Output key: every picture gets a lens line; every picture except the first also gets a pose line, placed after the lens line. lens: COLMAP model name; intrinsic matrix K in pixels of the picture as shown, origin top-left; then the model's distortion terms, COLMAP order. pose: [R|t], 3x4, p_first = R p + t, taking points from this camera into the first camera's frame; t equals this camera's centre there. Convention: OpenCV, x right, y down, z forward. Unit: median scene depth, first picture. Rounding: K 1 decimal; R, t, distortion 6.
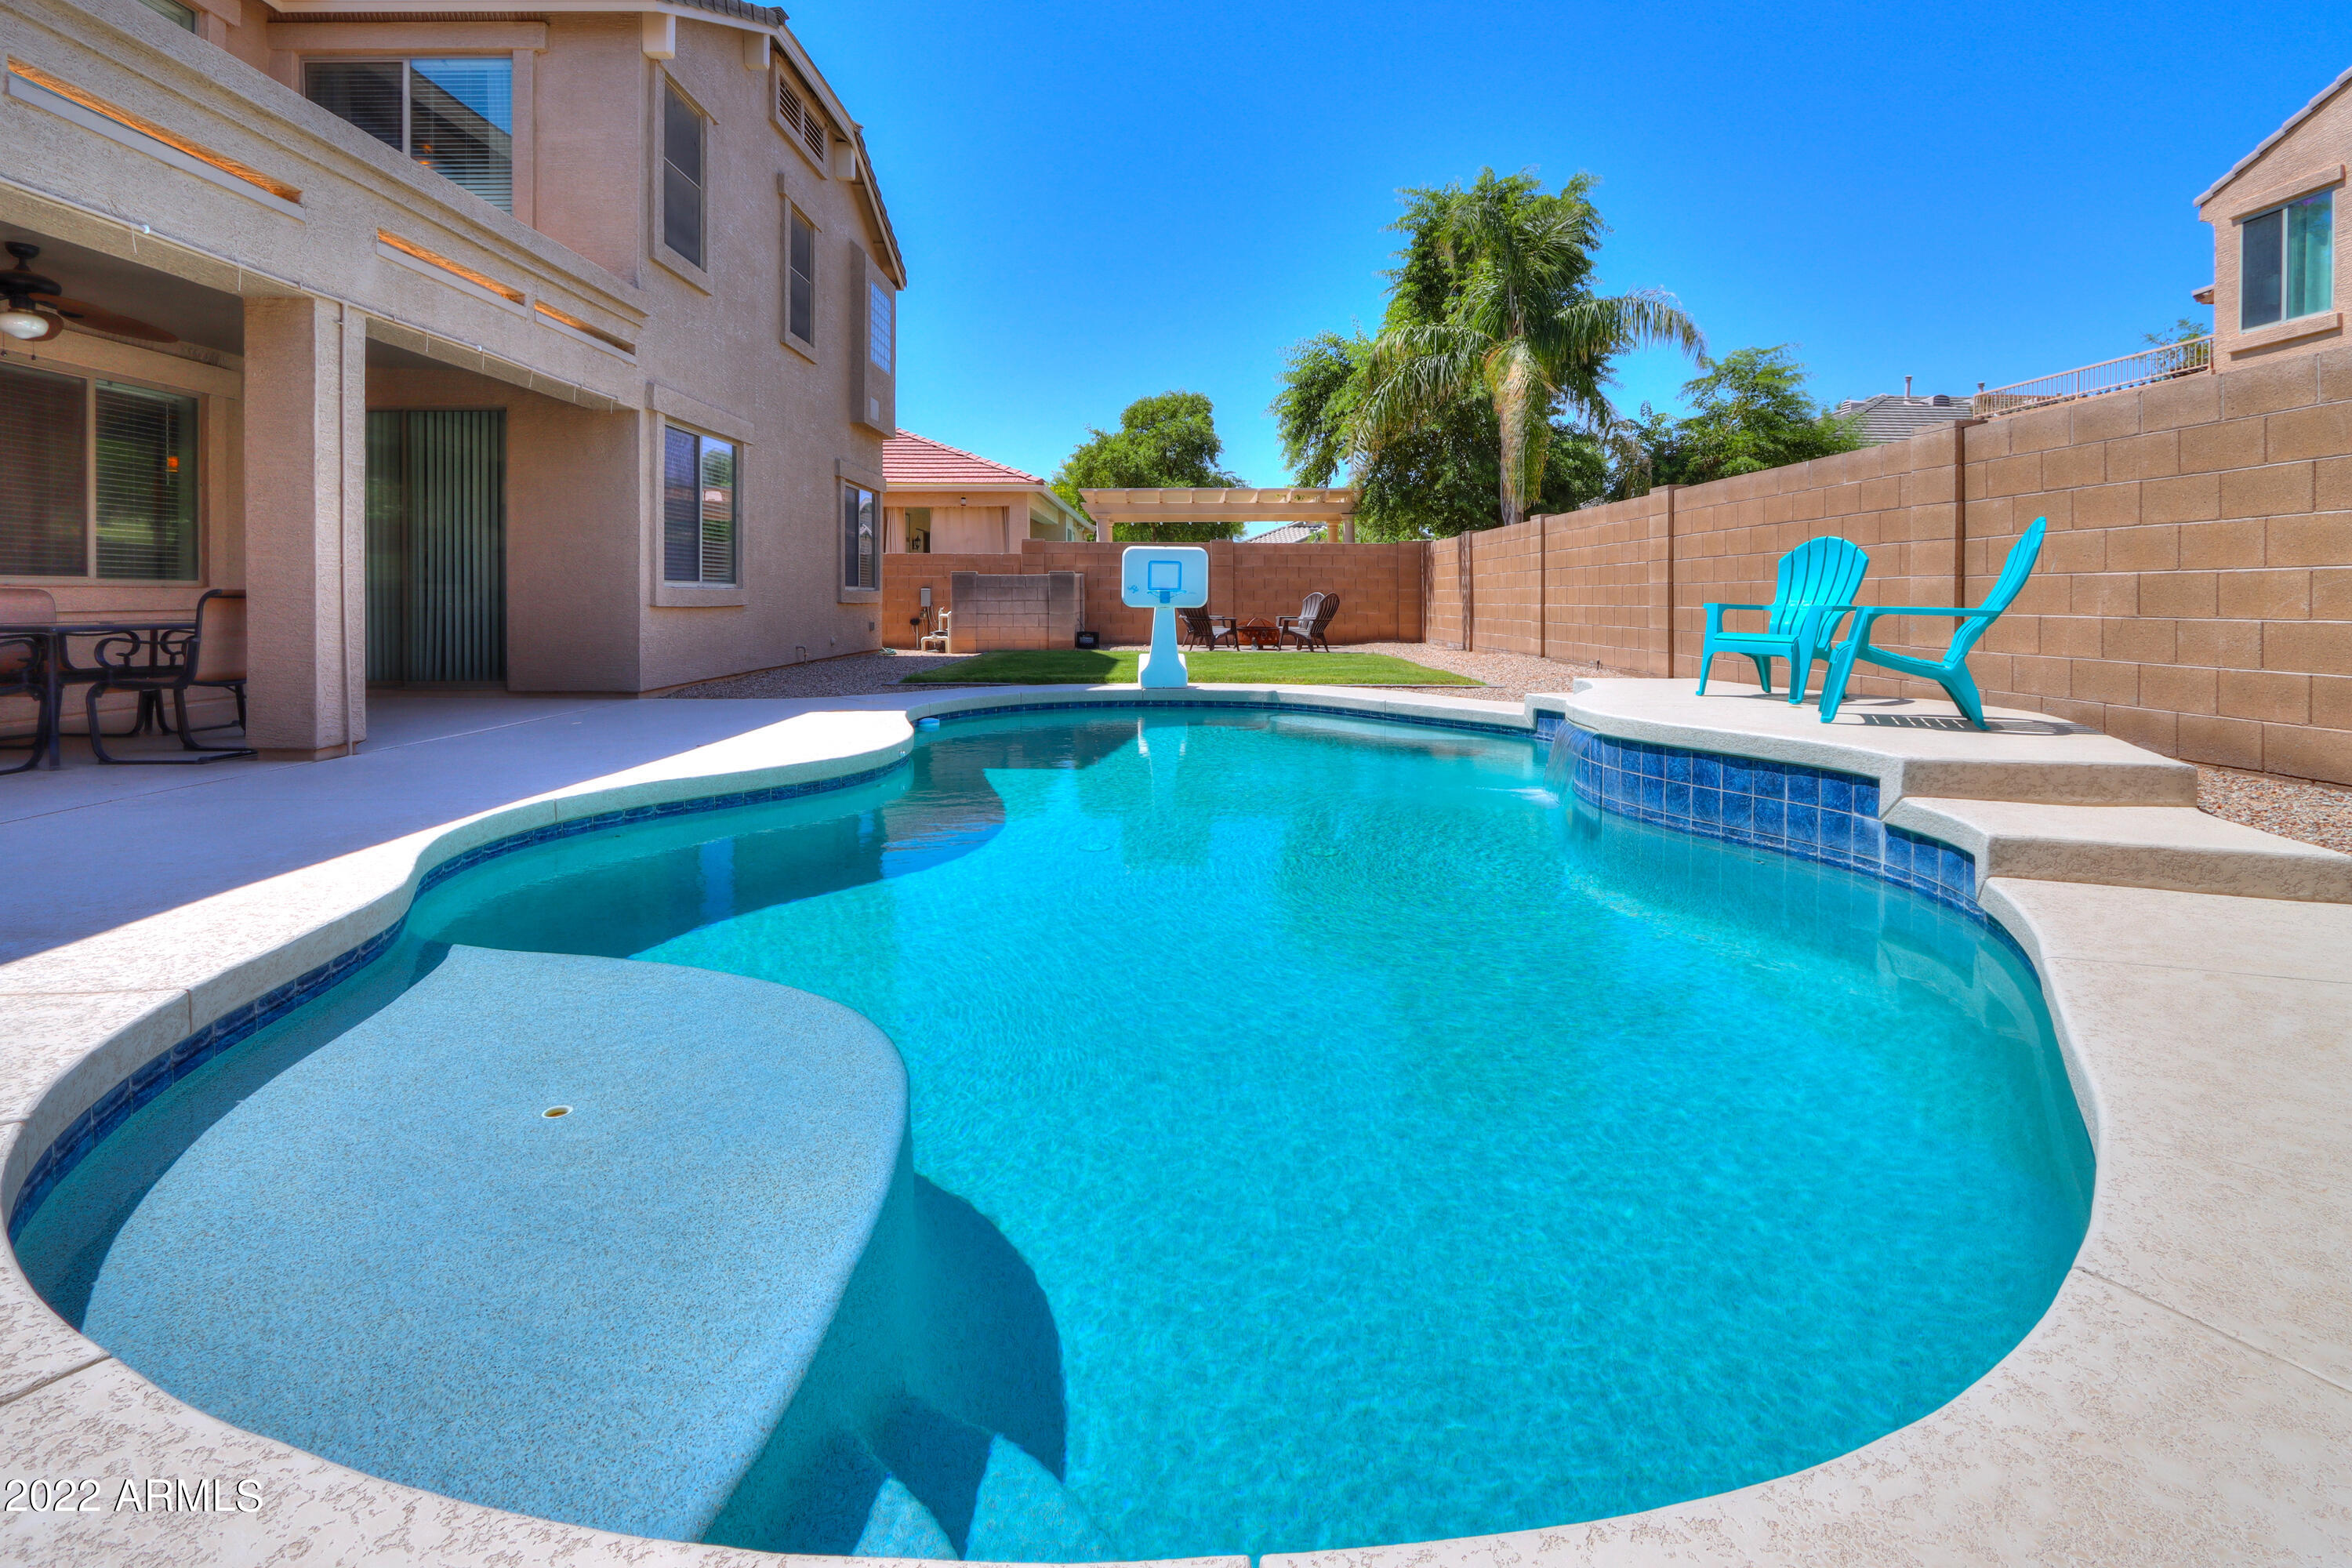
lens RADIAL K [[1133.9, 0, 1193.4], [0, 1133.9, 604.8], [0, 0, 1]] dist [-0.018381, 0.000098]
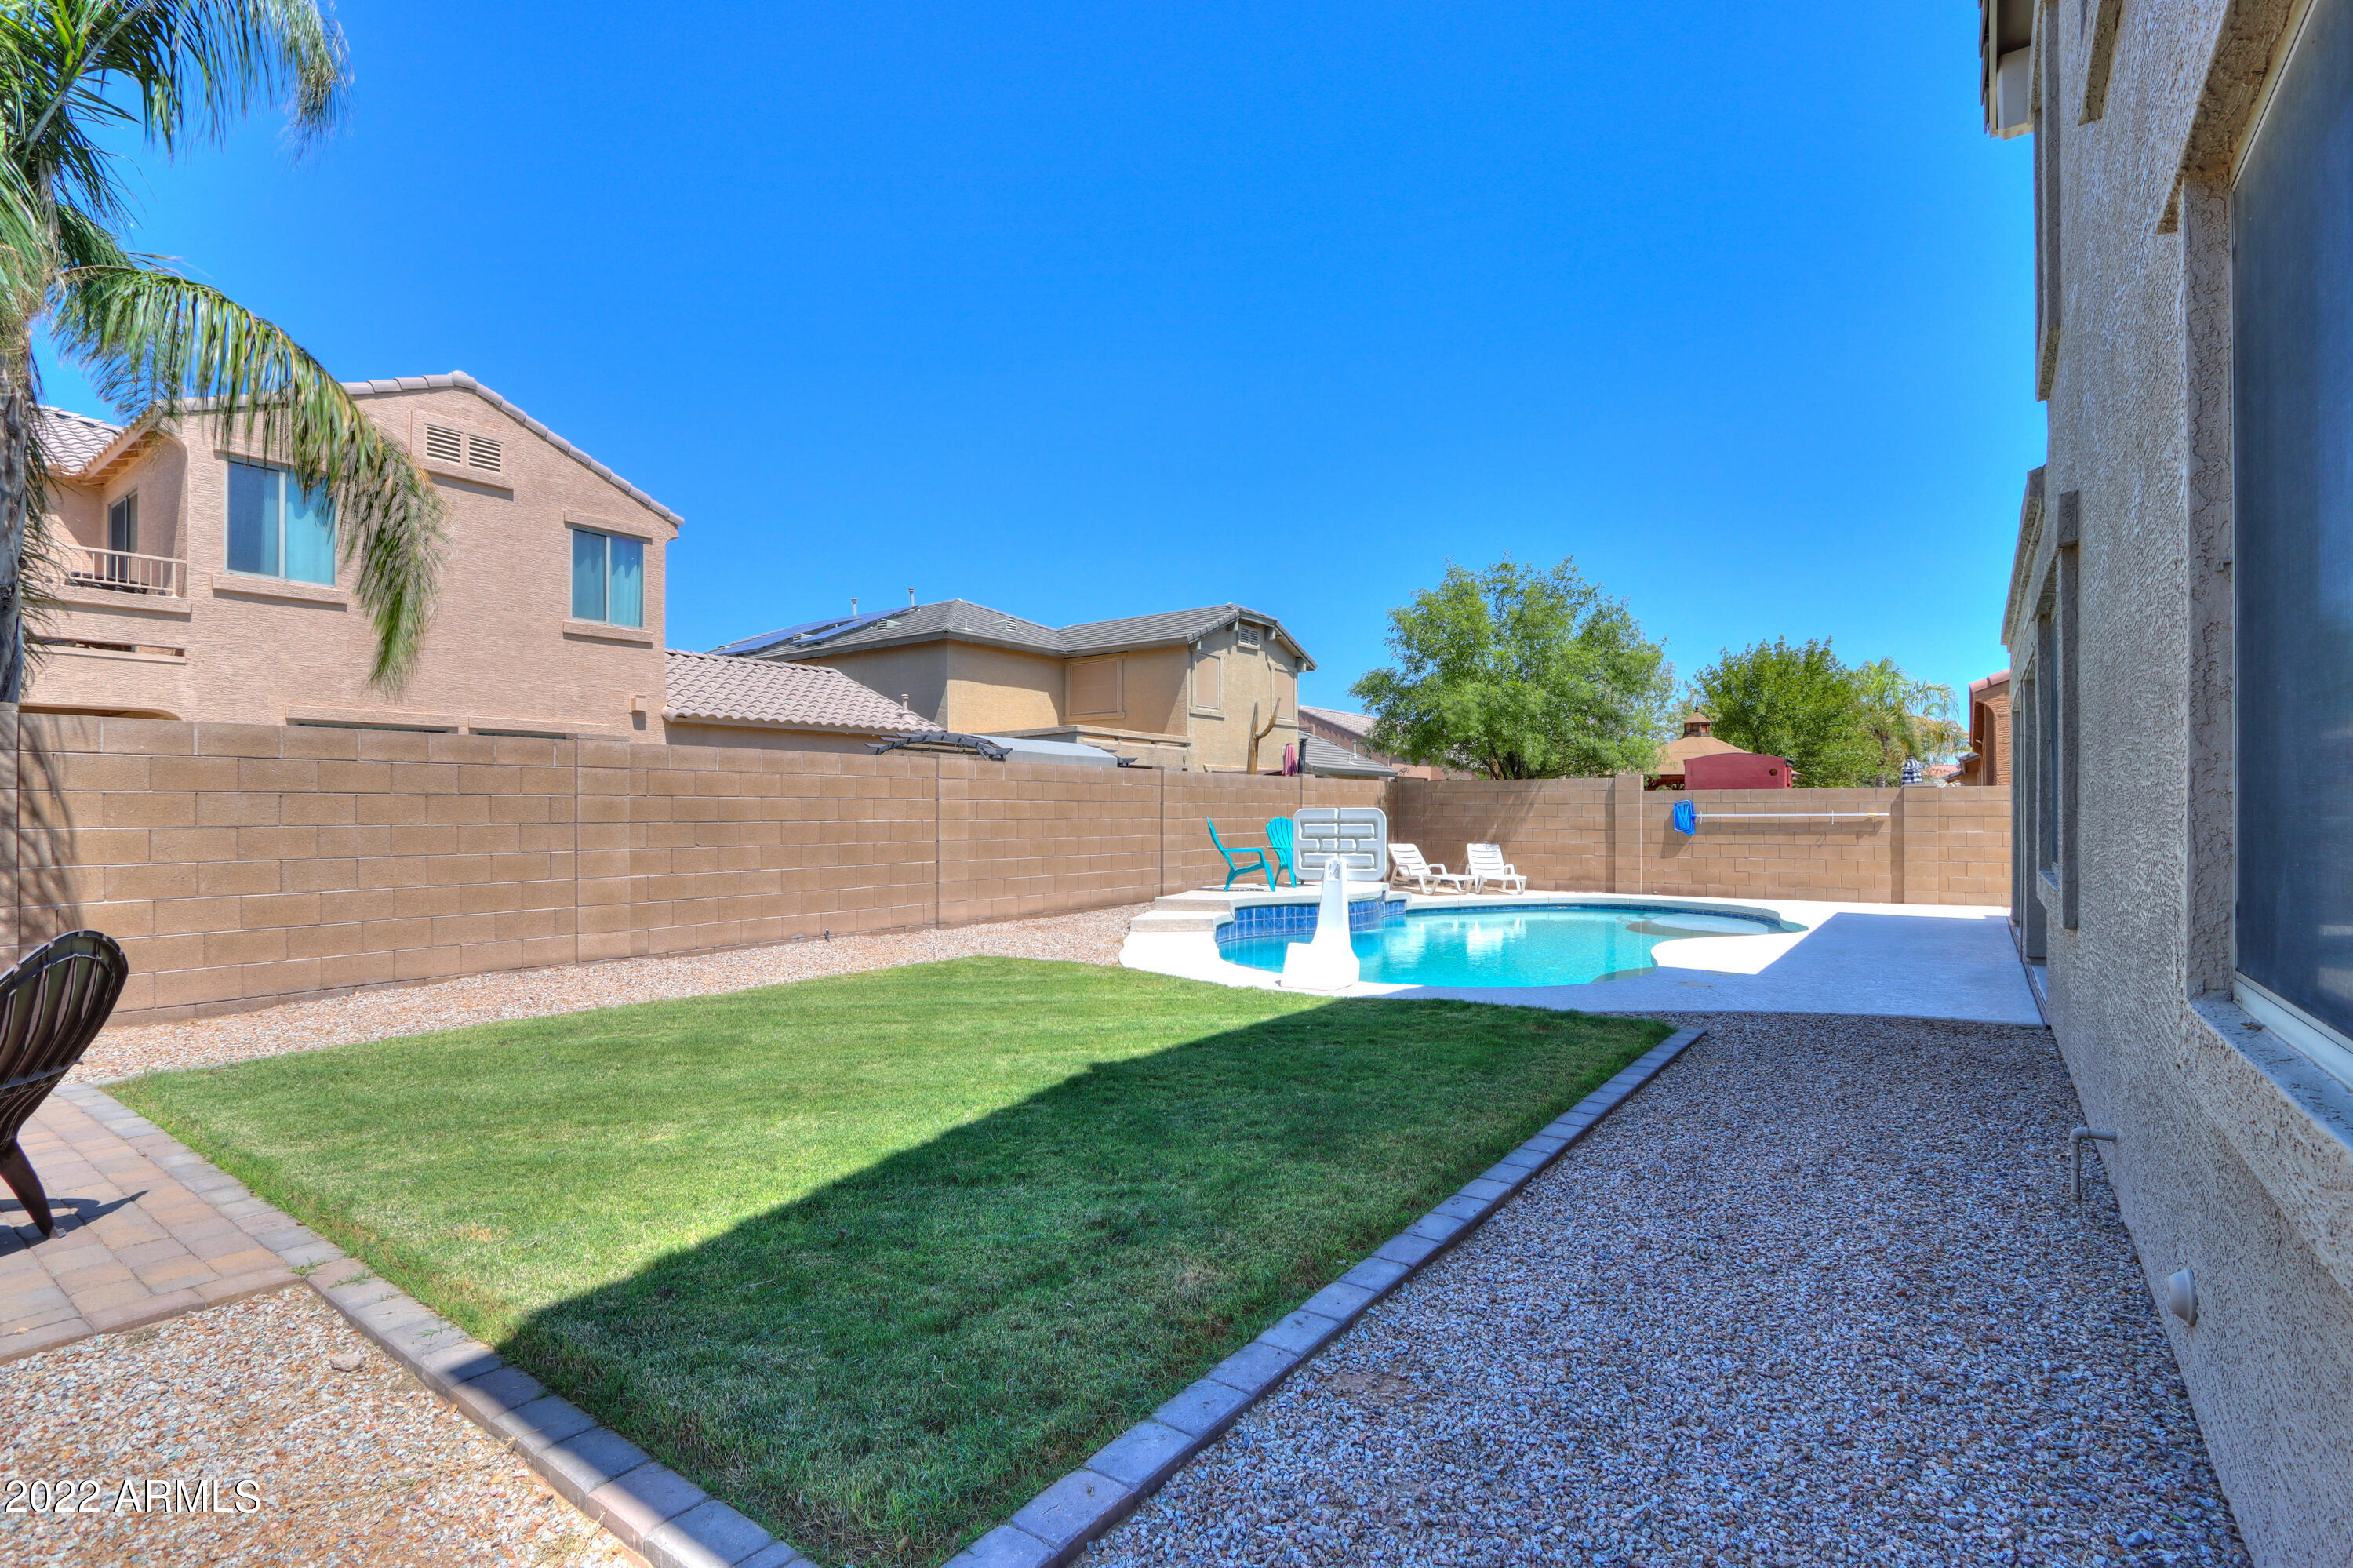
lens RADIAL K [[1096.8, 0, 1183.8], [0, 1096.8, 795.2], [0, 0, 1]] dist [-0.012303, 0.000561]
pose [[-0.799333, 0.006343, 0.600855, -0.417035], [0.001861, 0.999966, -0.008080, -0.053894], [-0.600886, -0.005341, -0.799317, 1.701849]]
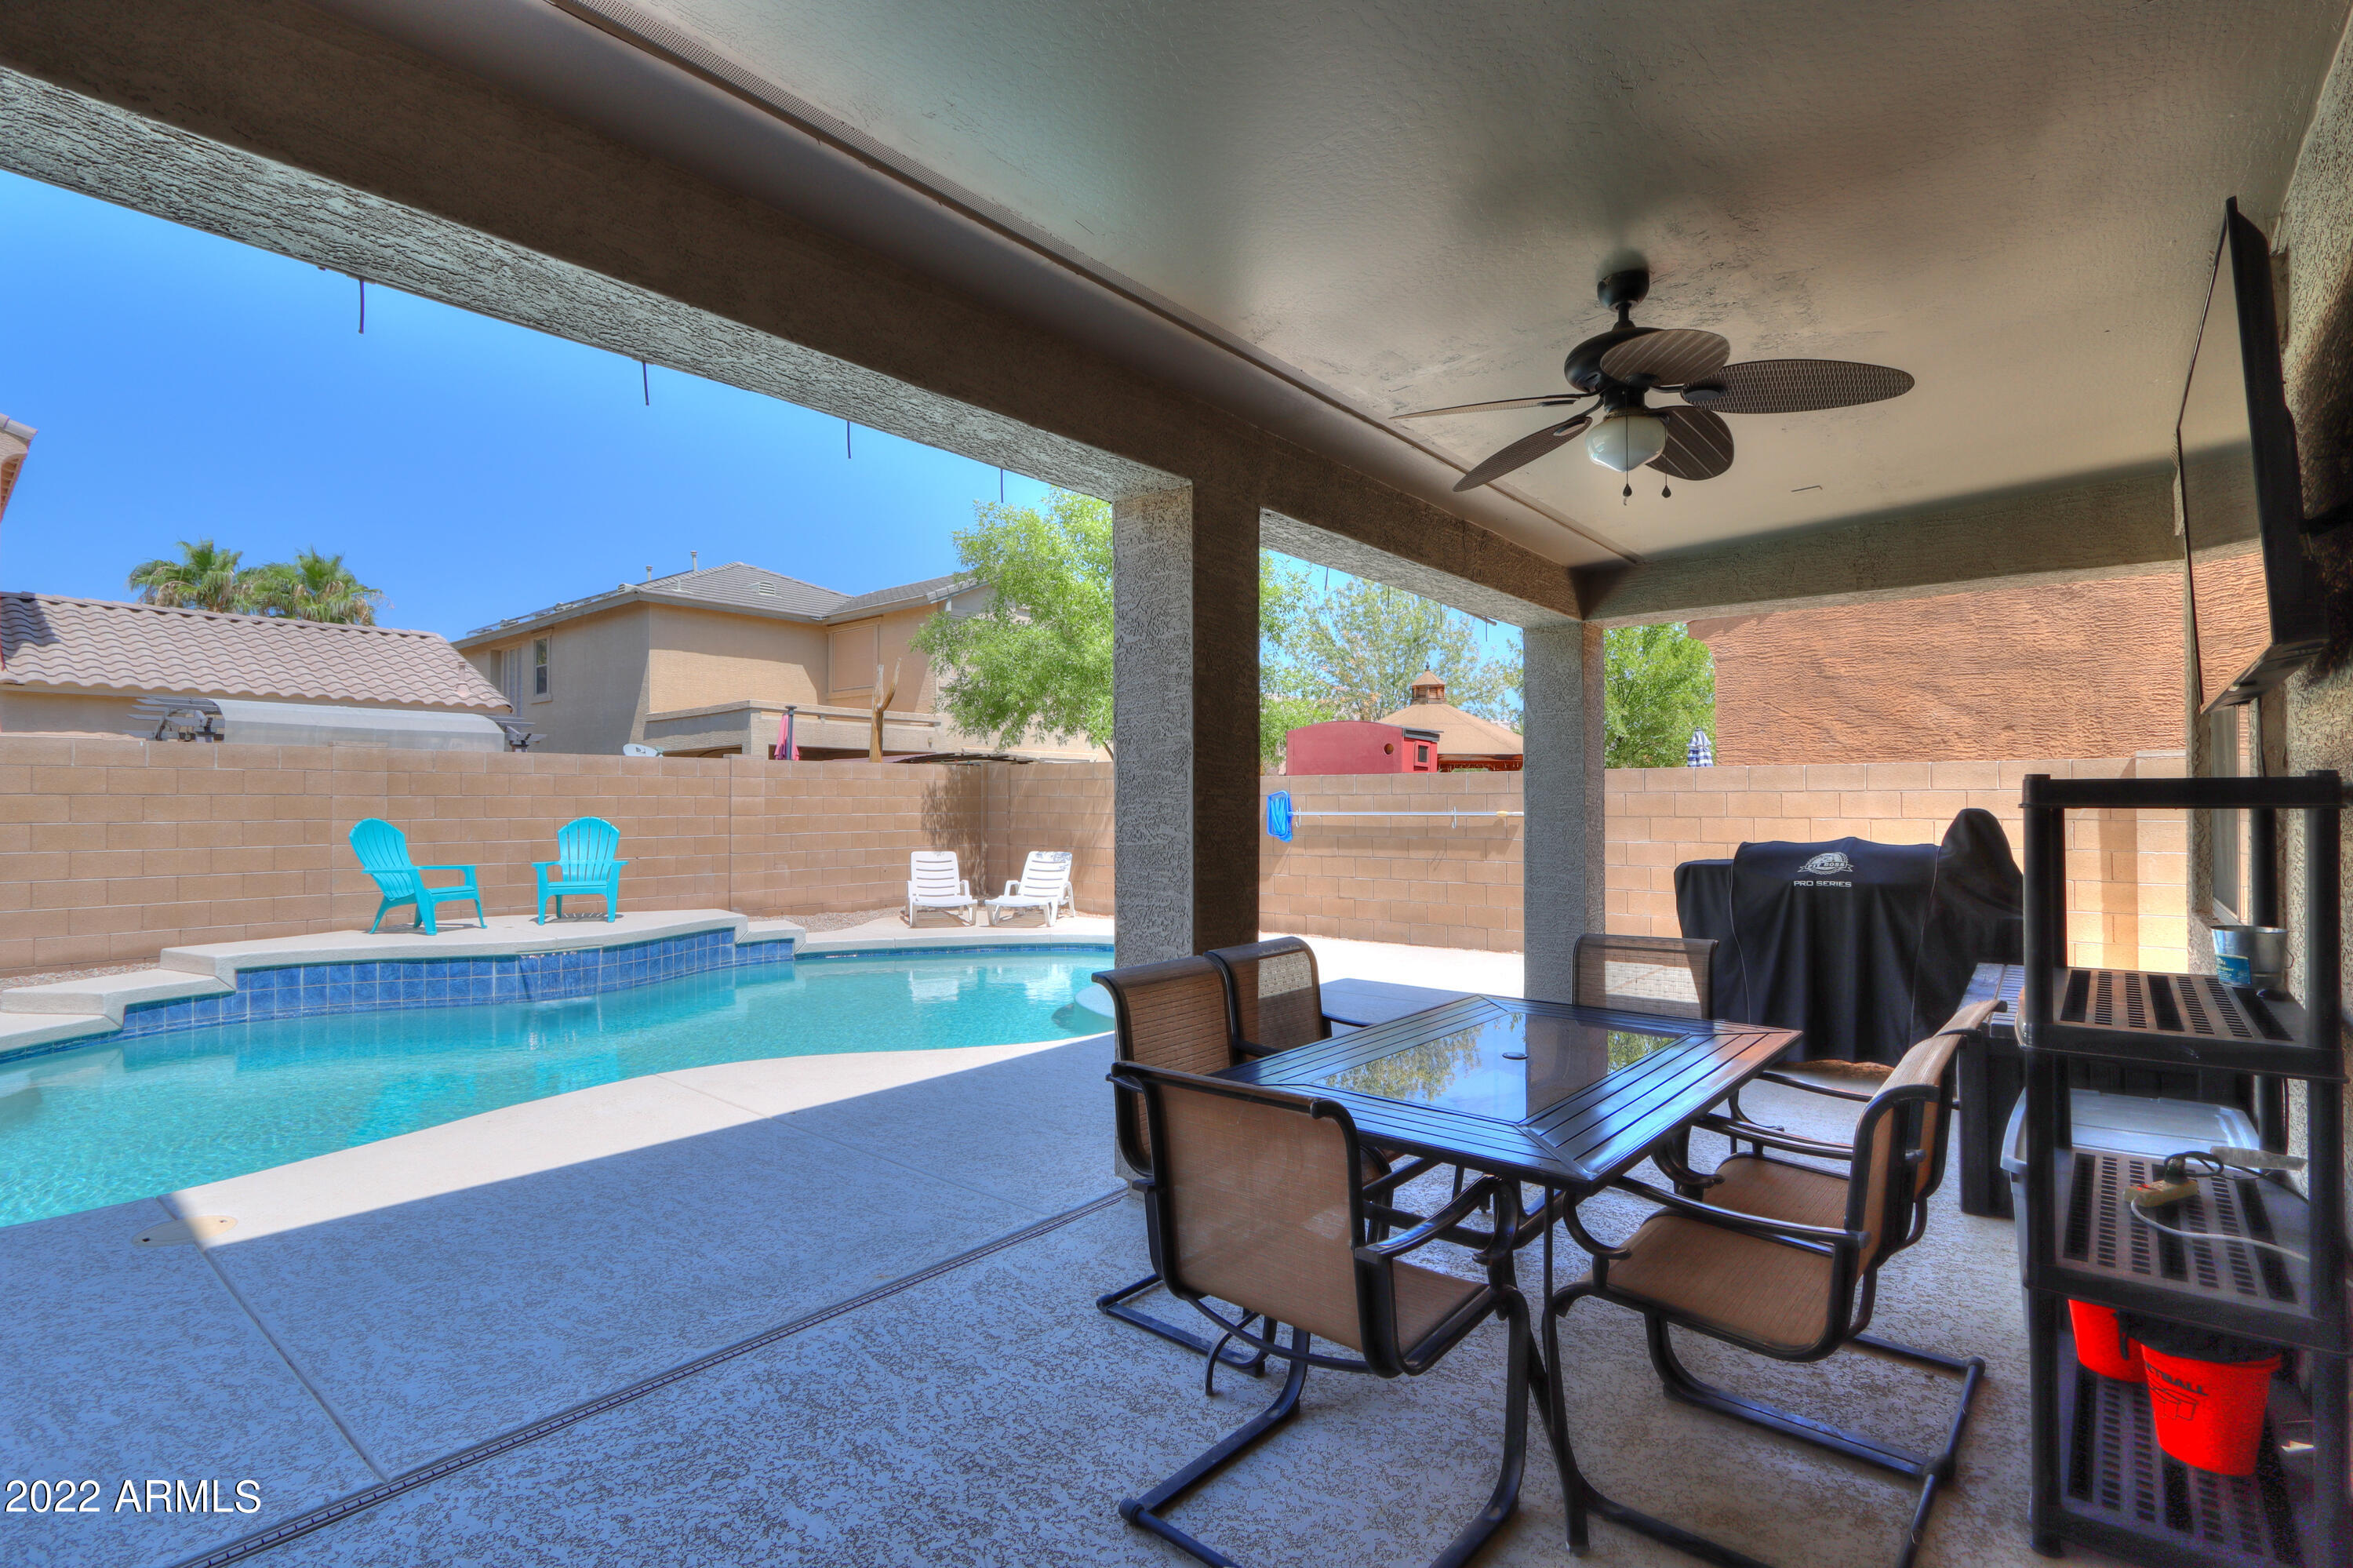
lens RADIAL K [[1093.8, 0, 1176.5], [0, 1093.8, 784.0], [0, 0, 1]] dist [-0.011195, 0.001531]
pose [[-0.755203, 0.007175, 0.655452, -0.685239], [0.002654, 0.999965, -0.007888, -0.056860], [-0.655486, -0.004218, -0.755196, 0.860171]]
